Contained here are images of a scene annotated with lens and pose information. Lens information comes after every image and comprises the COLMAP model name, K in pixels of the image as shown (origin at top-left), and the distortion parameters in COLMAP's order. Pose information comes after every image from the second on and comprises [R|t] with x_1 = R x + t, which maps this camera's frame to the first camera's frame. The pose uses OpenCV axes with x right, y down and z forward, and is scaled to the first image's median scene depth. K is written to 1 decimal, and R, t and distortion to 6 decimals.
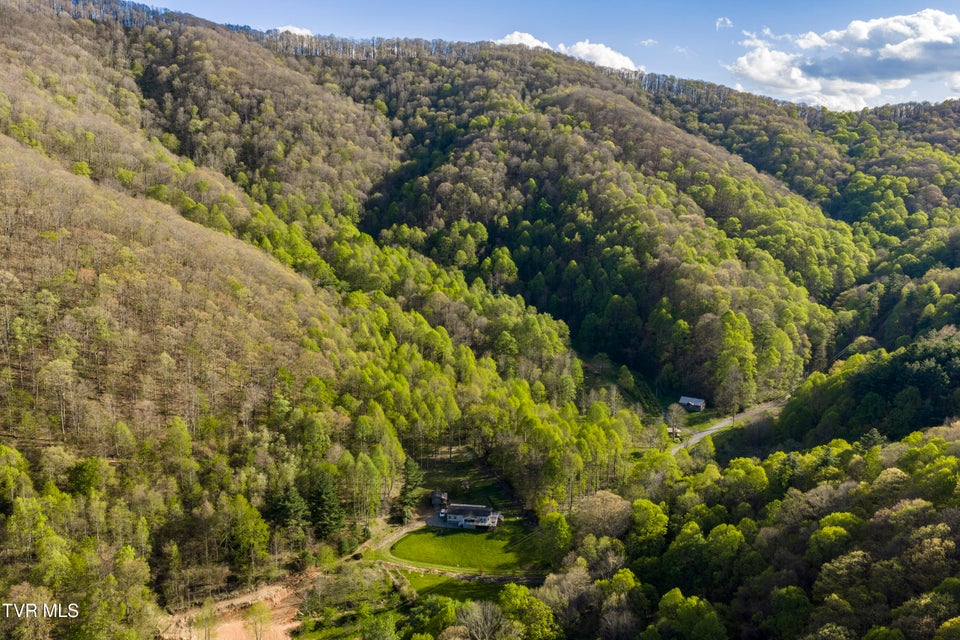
lens RADIAL K [[793.2, 0, 482.6], [0, 793.2, 322.5], [0, 0, 1]] dist [0.013030, -0.022018]
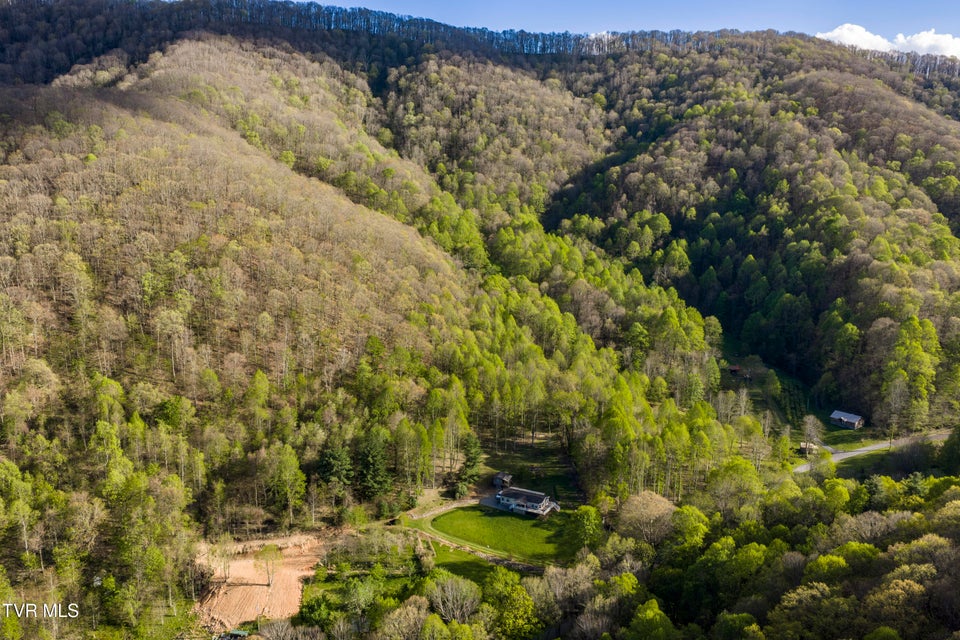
lens RADIAL K [[793.2, 0, 483.4], [0, 793.2, 321.9], [0, 0, 1]] dist [0.013030, -0.022018]
pose [[0.937646, 0.063470, -0.341748, 0.130581], [-0.066176, 0.997801, 0.003749, 0.013720], [0.341235, 0.019100, 0.939784, 0.038595]]
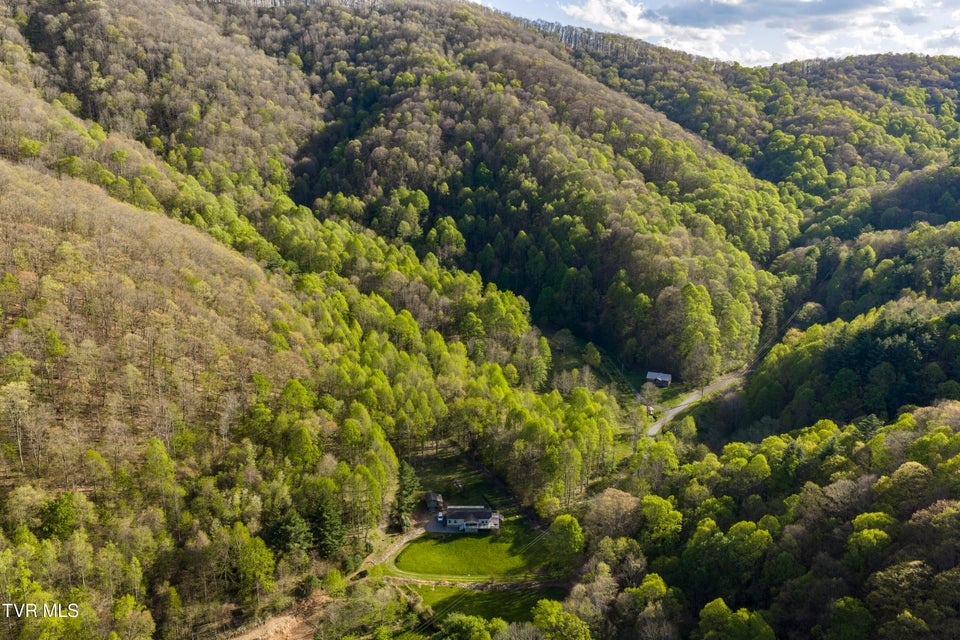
lens RADIAL K [[793.2, 0, 482.5], [0, 793.2, 323.9], [0, 0, 1]] dist [0.013030, -0.022018]
pose [[0.990808, -0.035026, 0.130663, -0.061190], [0.025994, 0.997194, 0.070200, -0.030856], [-0.132755, -0.066158, 0.988938, 0.030569]]
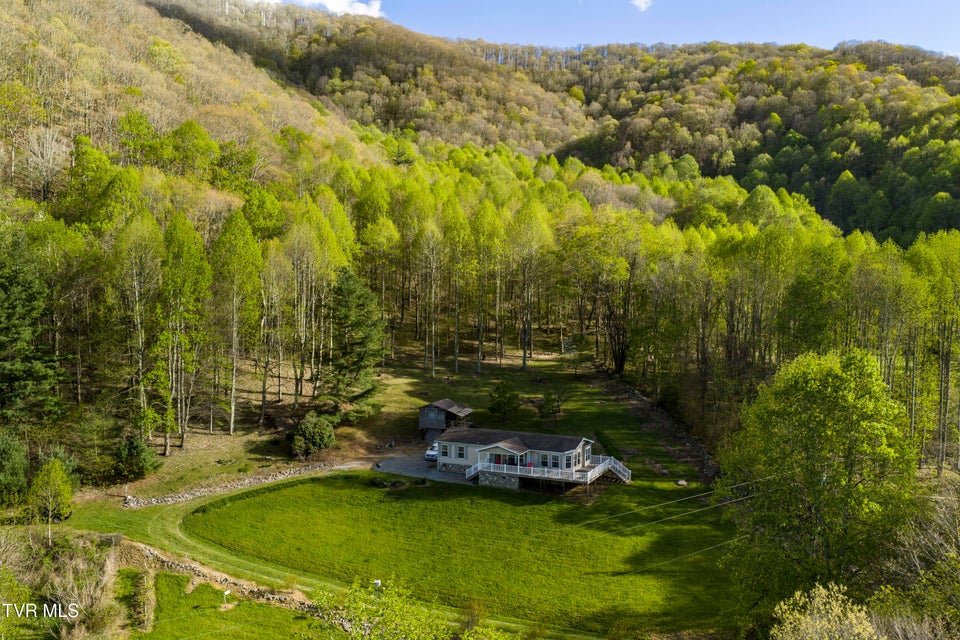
lens RADIAL K [[793.2, 0, 483.8], [0, 793.2, 322.2], [0, 0, 1]] dist [0.013030, -0.022018]
pose [[0.954638, 0.005968, -0.297709, 0.031798], [-0.055866, 0.985635, -0.159381, 0.125277], [0.292481, 0.168783, 0.941258, 0.365753]]
